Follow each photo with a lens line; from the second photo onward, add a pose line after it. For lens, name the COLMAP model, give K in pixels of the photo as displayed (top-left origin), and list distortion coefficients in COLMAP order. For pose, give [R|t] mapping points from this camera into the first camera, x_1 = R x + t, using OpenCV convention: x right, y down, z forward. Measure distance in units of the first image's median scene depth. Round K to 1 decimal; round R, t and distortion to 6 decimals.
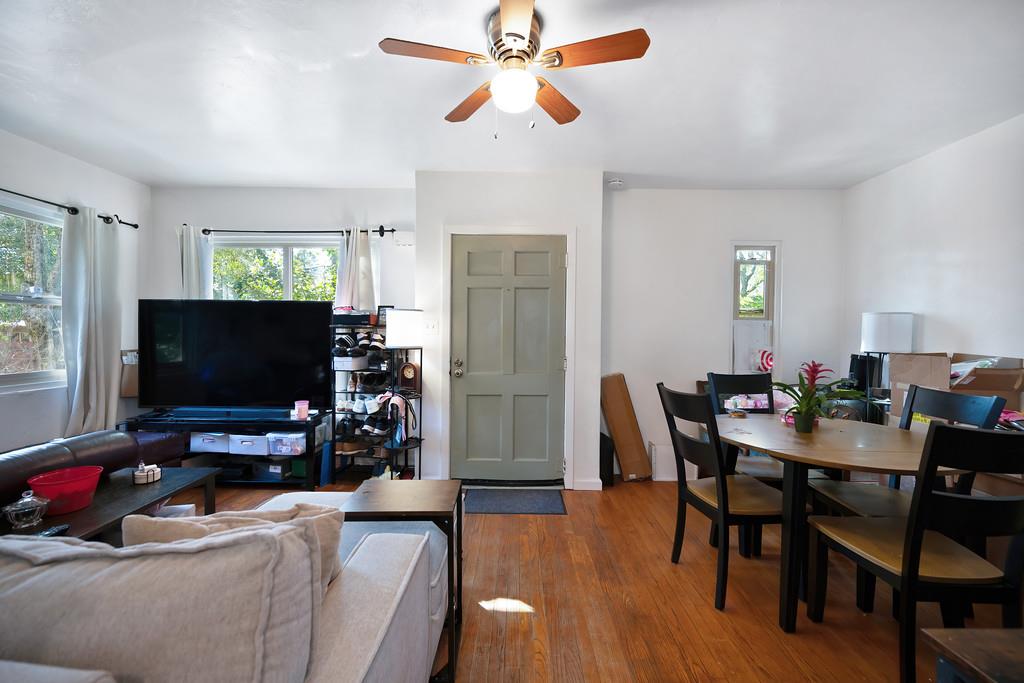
lens RADIAL K [[418.3, 0, 518.7], [0, 418.3, 329.1], [0, 0, 1]] dist [-0.000549, -0.000053]
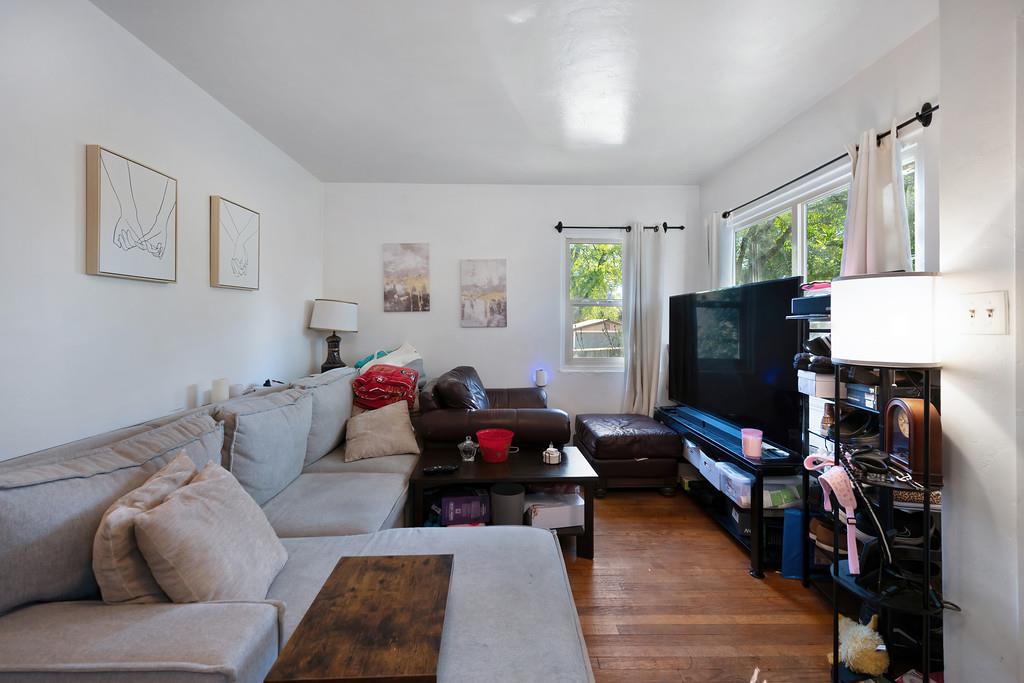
lens RADIAL K [[418.7, 0, 514.7], [0, 418.7, 323.7], [0, 0, 1]] dist [0.000065, 0.000066]
pose [[0.032436, -0.006041, -0.999456, 0.145474], [0.005640, 0.999967, -0.005861, 0.002571], [0.999458, -0.005447, 0.032469, 0.573868]]
